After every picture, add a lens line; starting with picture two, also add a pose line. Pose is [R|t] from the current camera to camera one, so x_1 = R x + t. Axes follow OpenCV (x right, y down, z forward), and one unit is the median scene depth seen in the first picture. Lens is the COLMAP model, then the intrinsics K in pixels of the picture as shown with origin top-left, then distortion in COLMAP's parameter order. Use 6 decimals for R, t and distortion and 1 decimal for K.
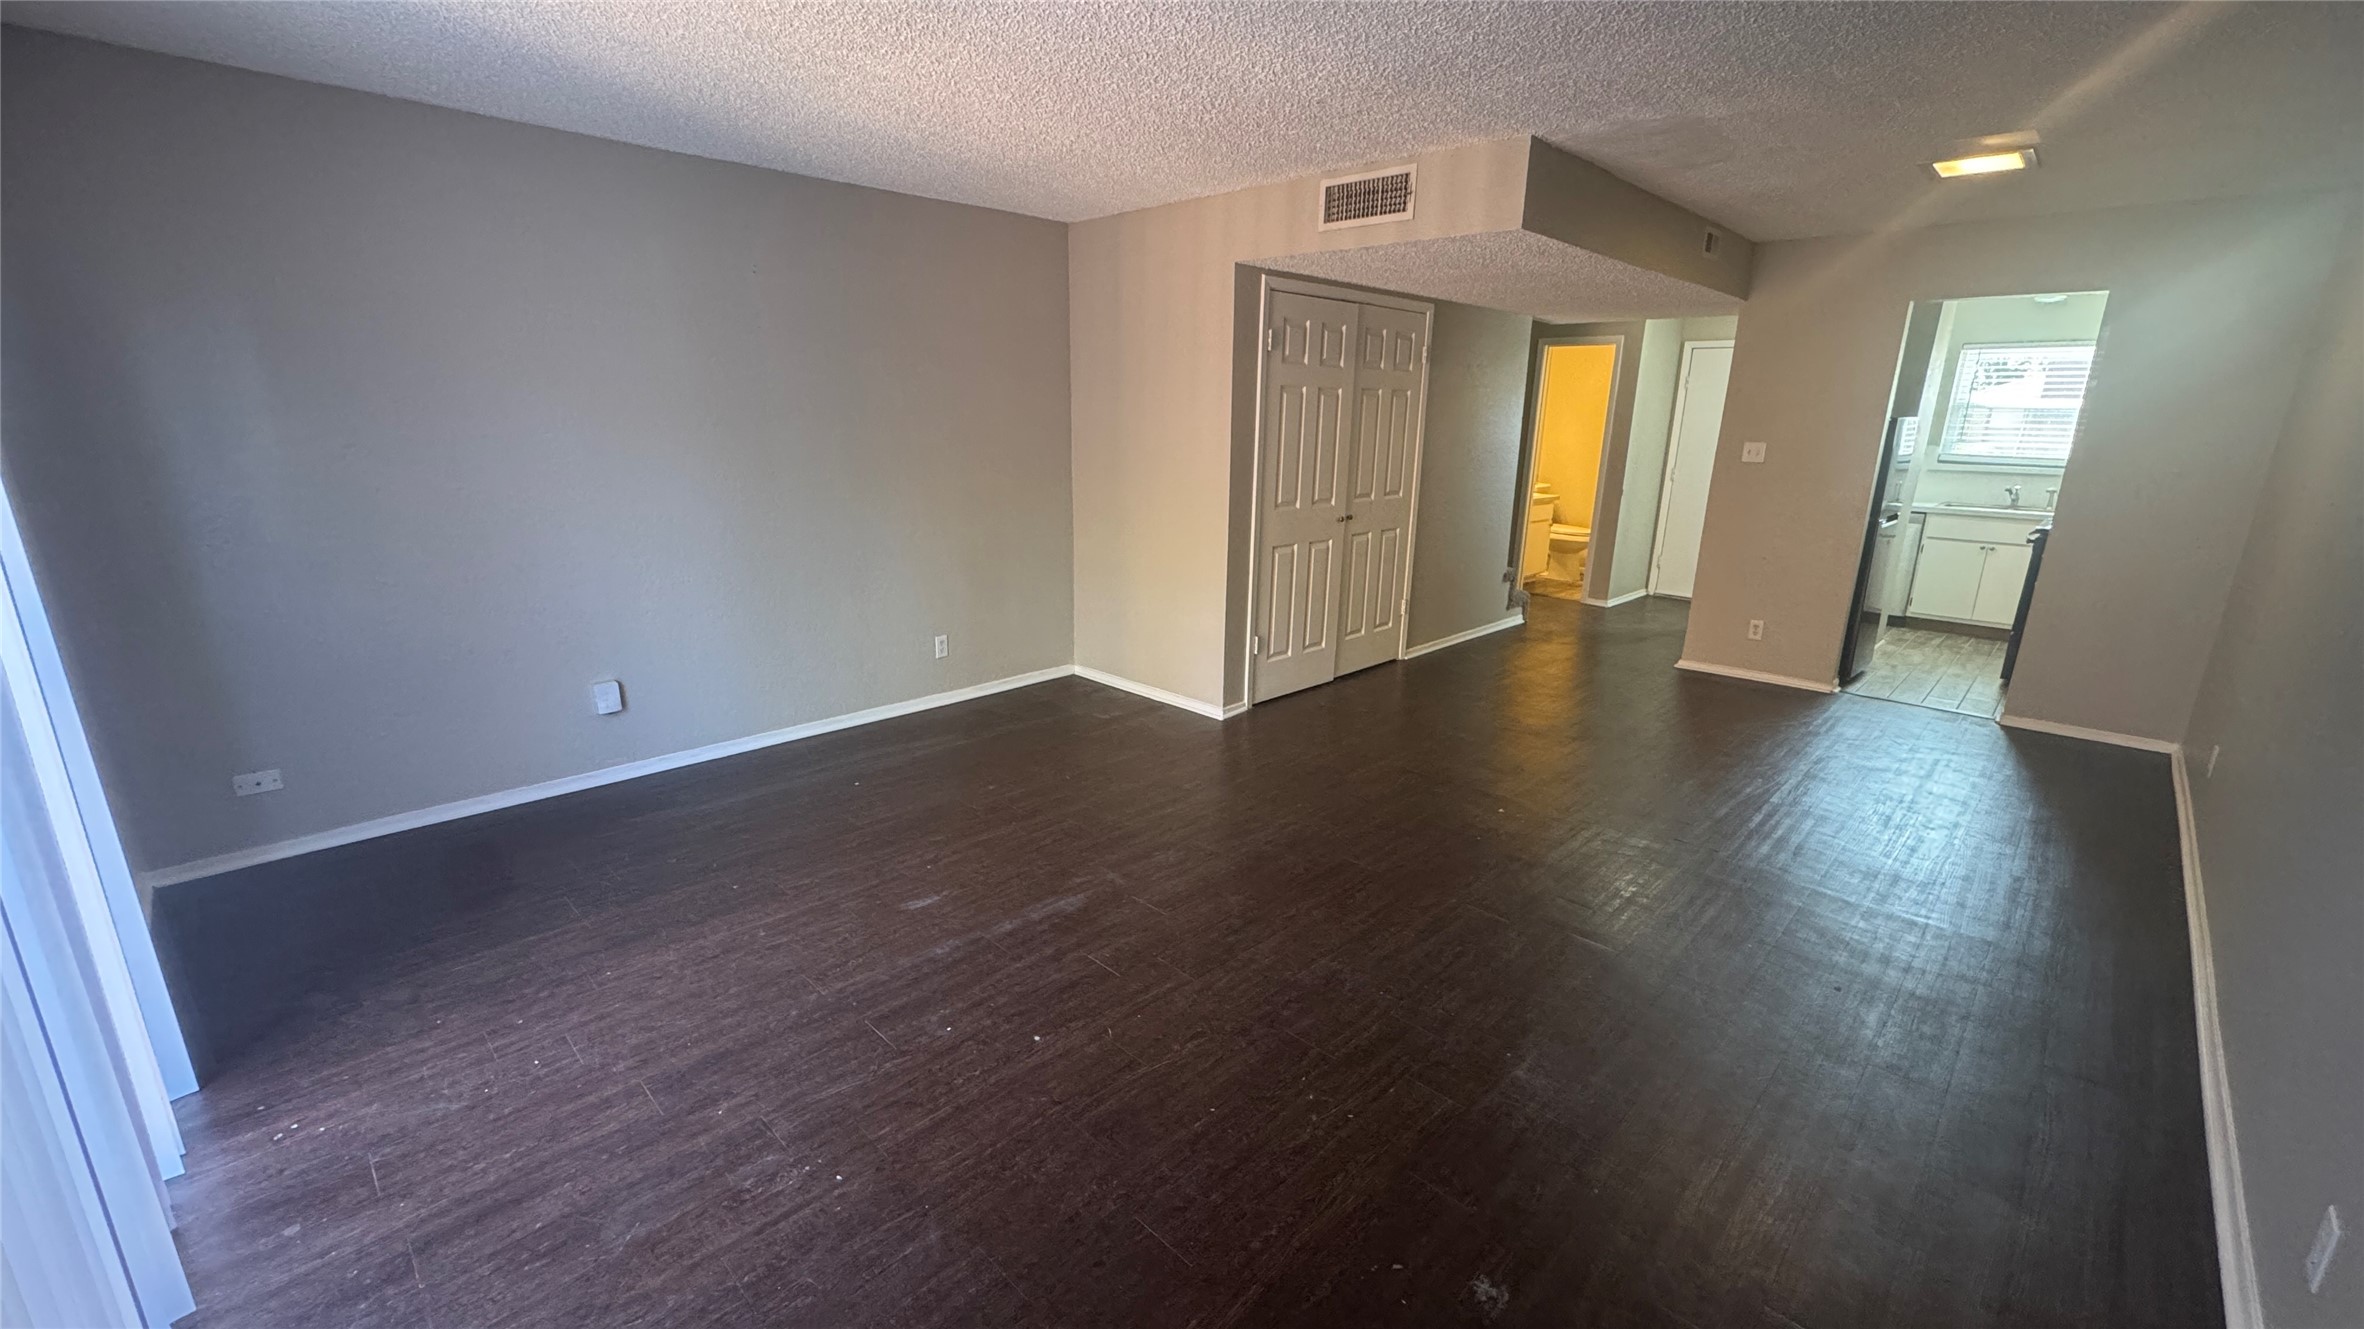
lens RADIAL K [[941.7, 0, 1180.6], [0, 941.7, 664.7], [0, 0, 1]] dist [-0.000188, 0.000448]
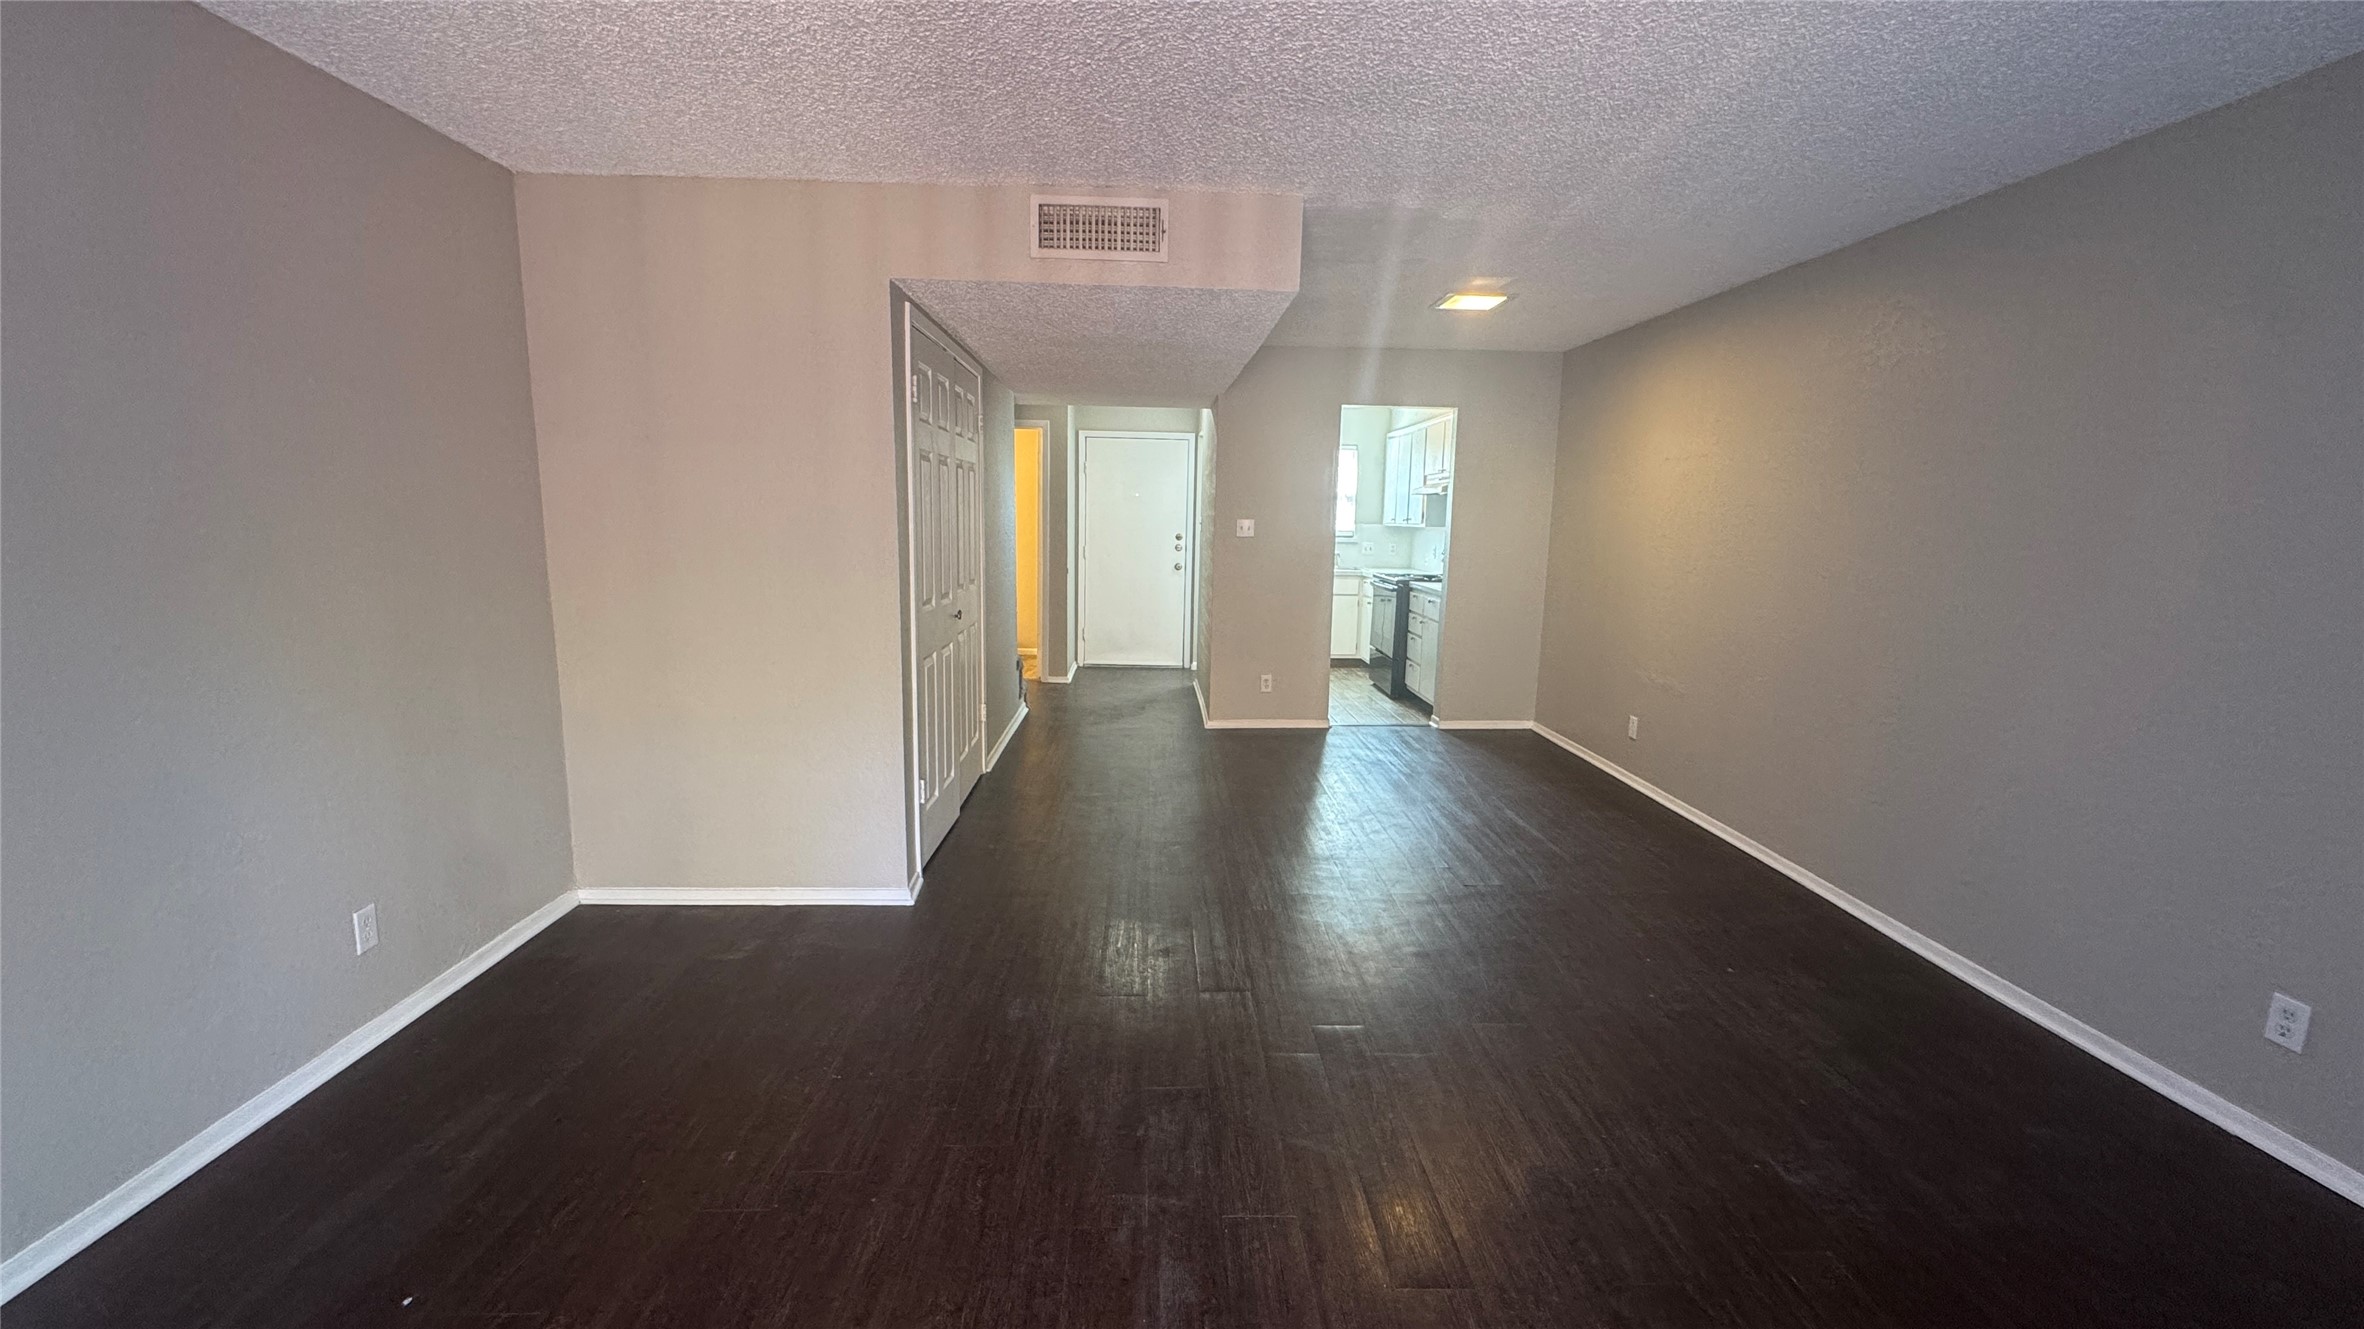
lens RADIAL K [[943.8, 0, 1178.4], [0, 943.8, 665.7], [0, 0, 1]] dist [-0.000892, 0.000062]
pose [[0.692775, -0.119891, 0.711118, -0.294997], [0.182813, 0.983070, -0.012357, -0.072017], [-0.697597, 0.138562, 0.702964, 0.321015]]
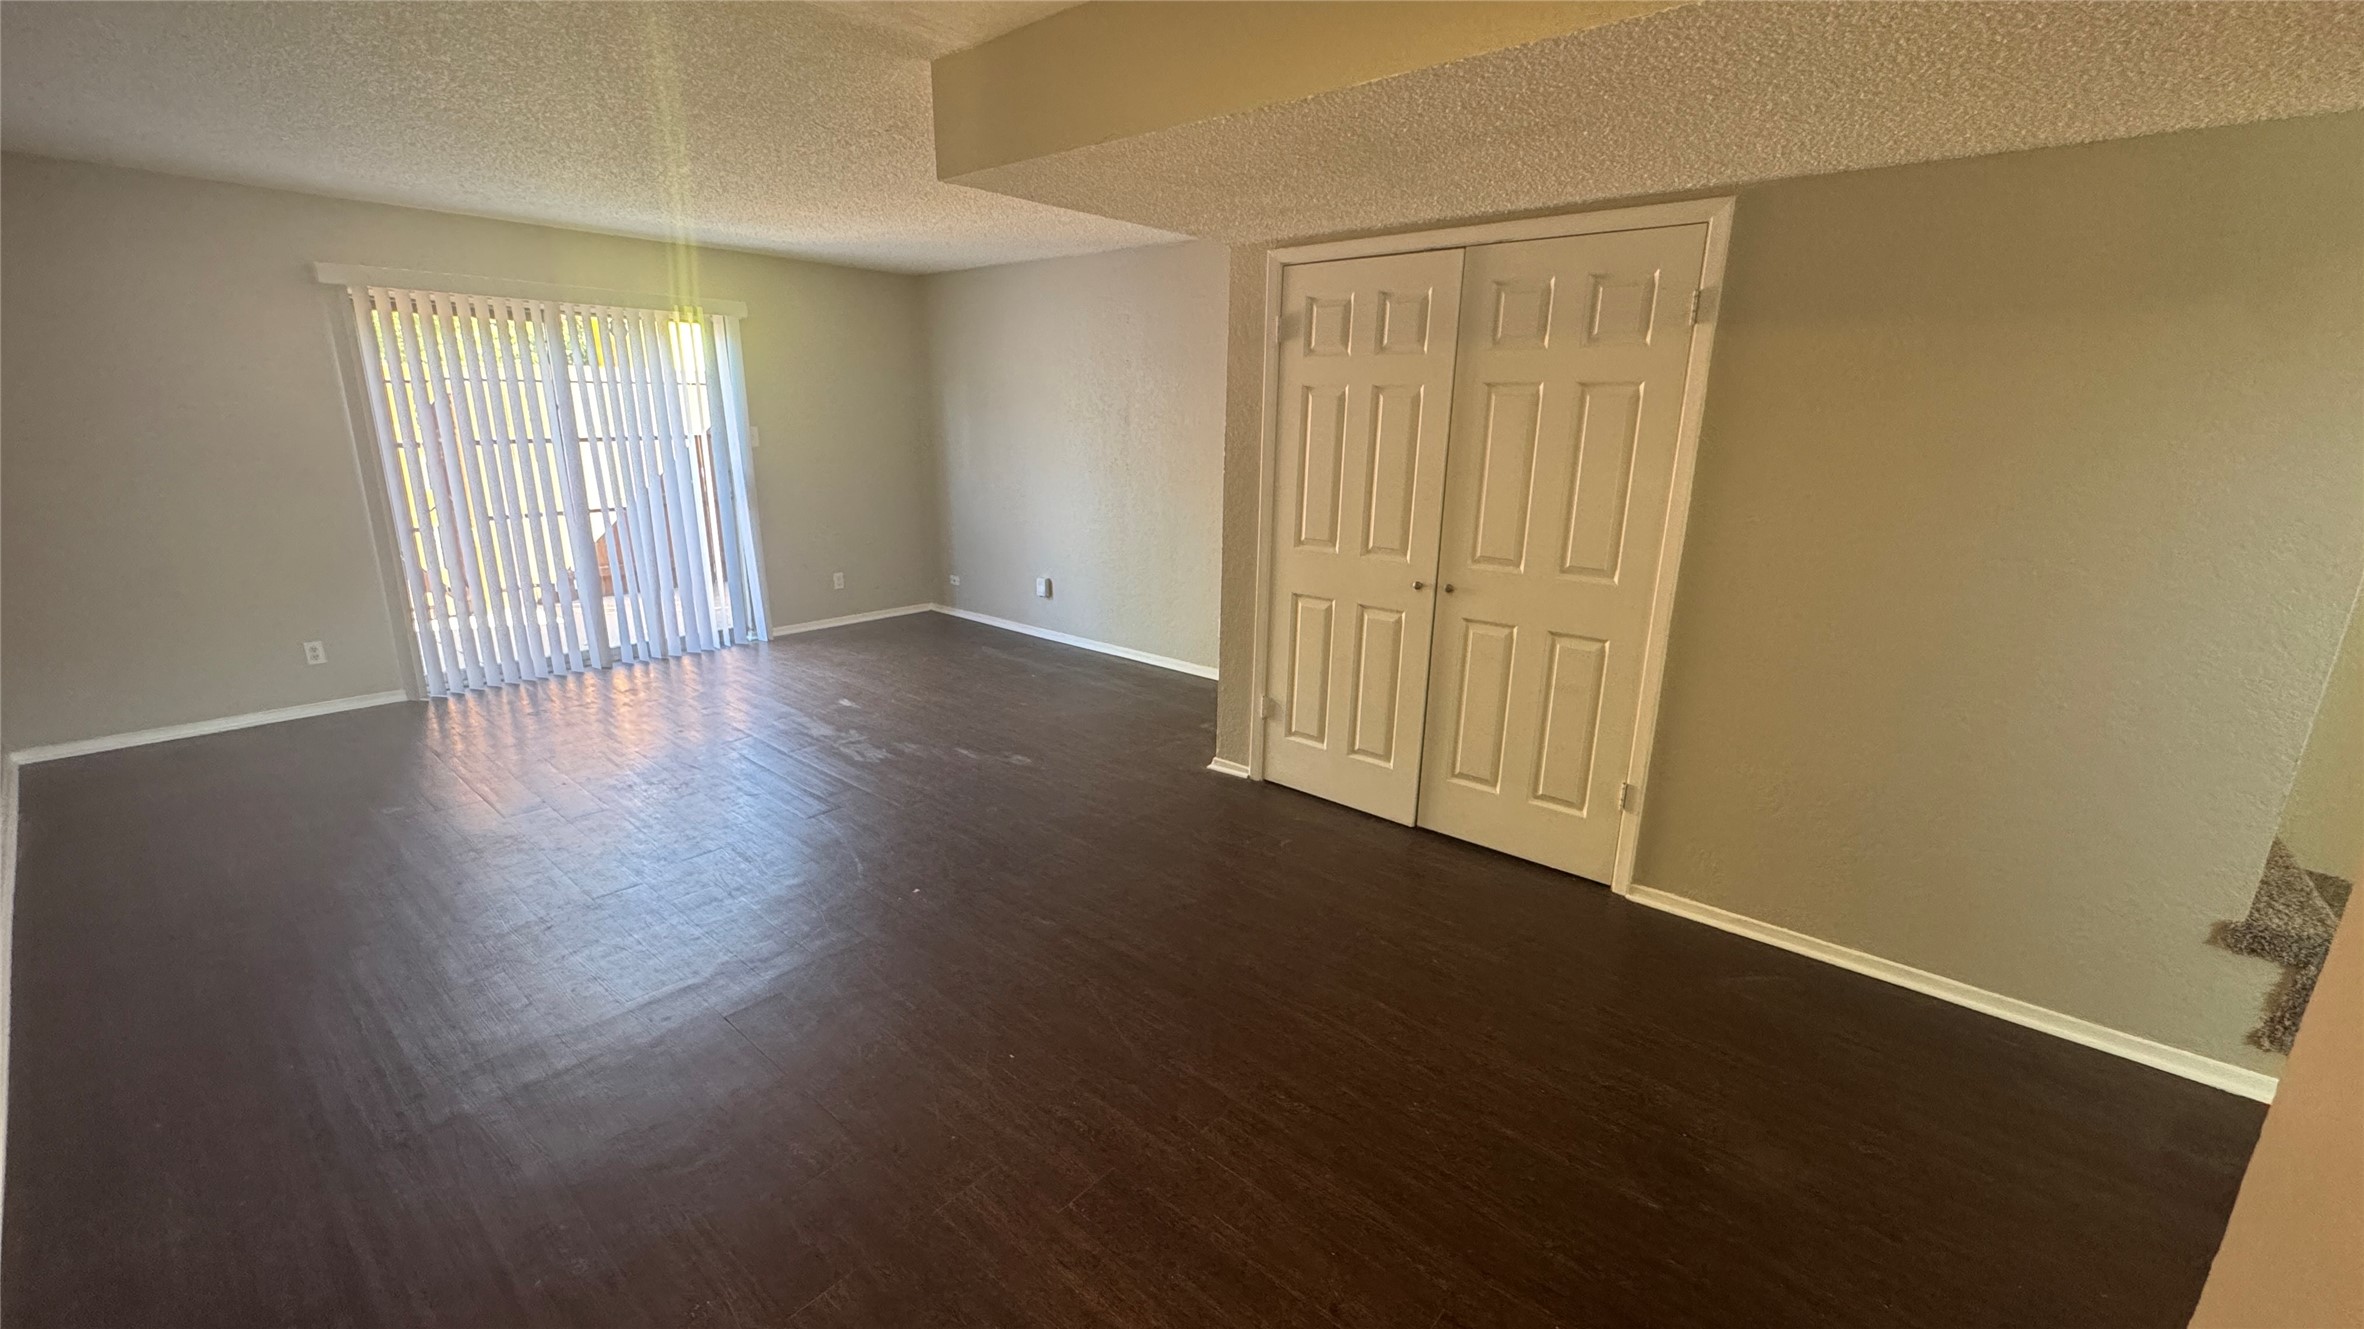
lens RADIAL K [[941.7, 0, 1180.6], [0, 941.7, 664.7], [0, 0, 1]] dist [-0.000188, 0.000448]
pose [[0.071714, 0.244089, -0.967098, 0.862354], [-0.274913, 0.936875, 0.216075, -0.213366], [0.958791, 0.250372, 0.134290, 0.823713]]
